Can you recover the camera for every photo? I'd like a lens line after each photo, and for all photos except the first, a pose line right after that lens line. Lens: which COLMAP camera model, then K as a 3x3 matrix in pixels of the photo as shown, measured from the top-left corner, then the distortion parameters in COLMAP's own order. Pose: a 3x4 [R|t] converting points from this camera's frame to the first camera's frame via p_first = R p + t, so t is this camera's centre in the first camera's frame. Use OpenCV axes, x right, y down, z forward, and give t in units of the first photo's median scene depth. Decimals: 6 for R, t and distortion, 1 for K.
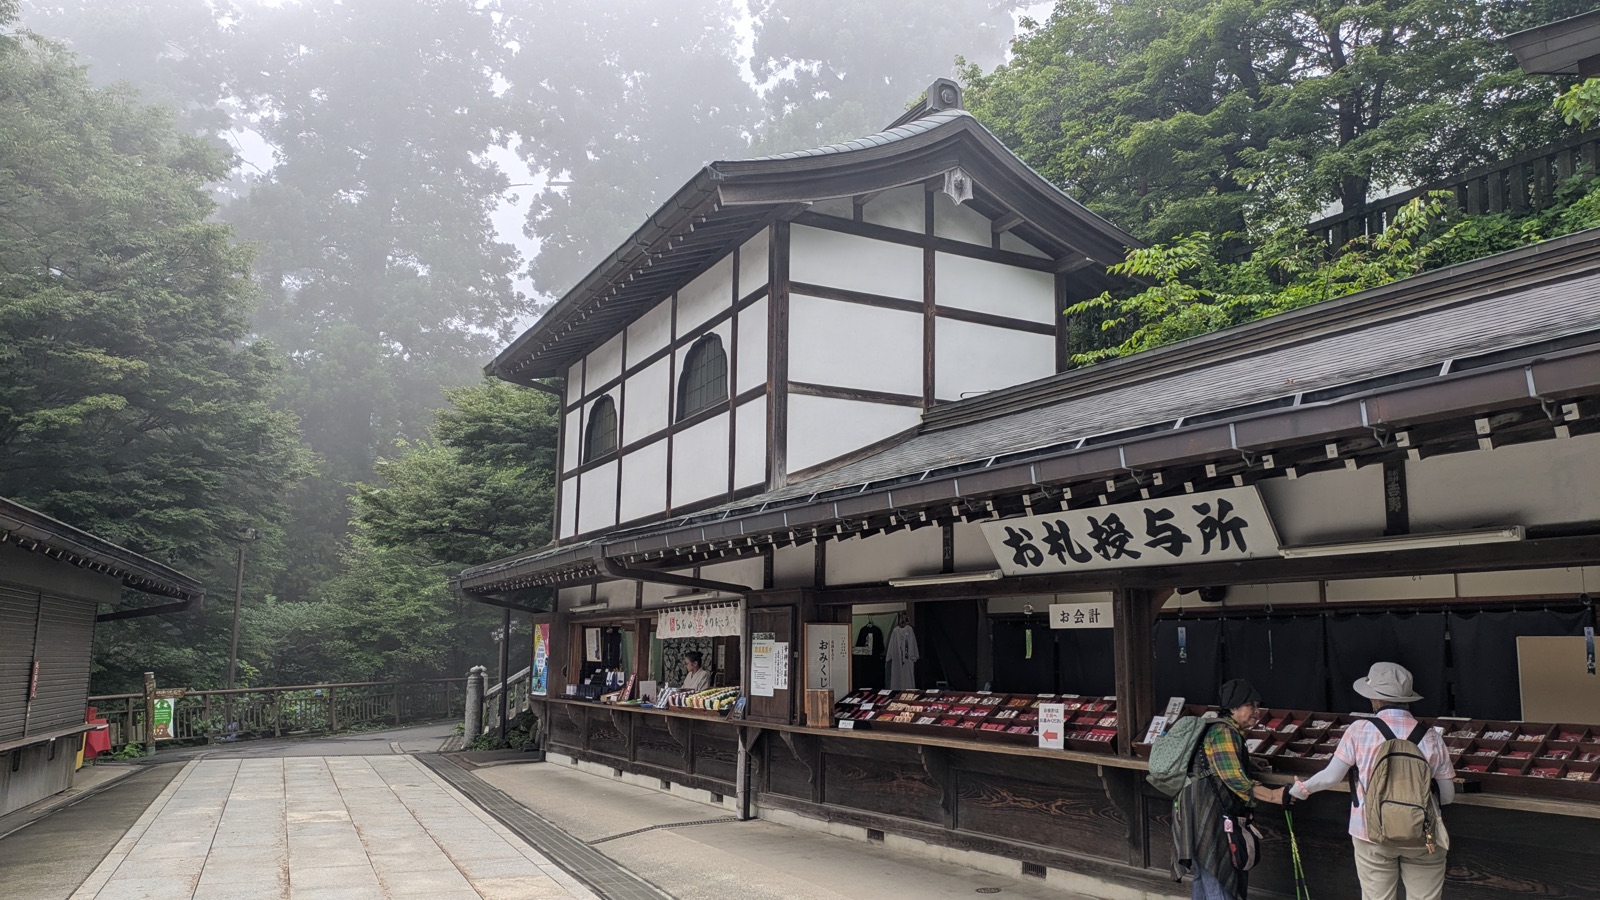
lens RADIAL K [[1203.9, 0, 802.0], [0, 1203.9, 453.1], [0, 0, 1]] dist [0.004204, -0.009549]
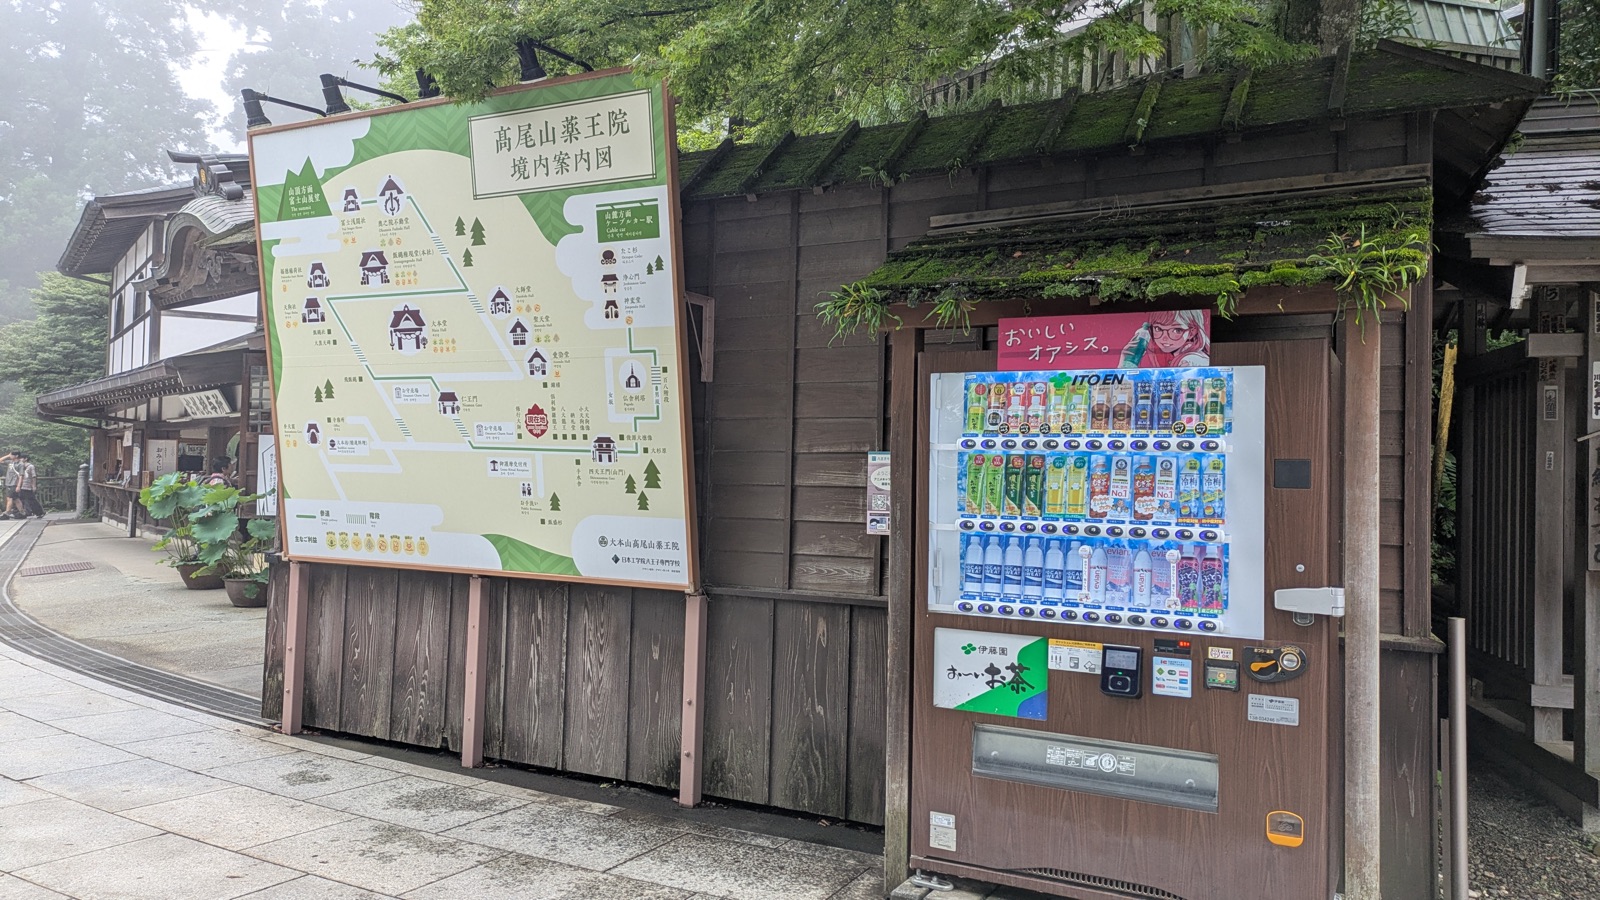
lens RADIAL K [[1203.9, 0, 799.1], [0, 1203.9, 444.3], [0, 0, 1]] dist [0.004204, -0.009549]
pose [[0.990848, 0.018784, 0.133670, 0.457186], [-0.037699, 0.989375, 0.140417, -0.096590], [-0.129612, -0.144171, 0.981028, -0.622373]]
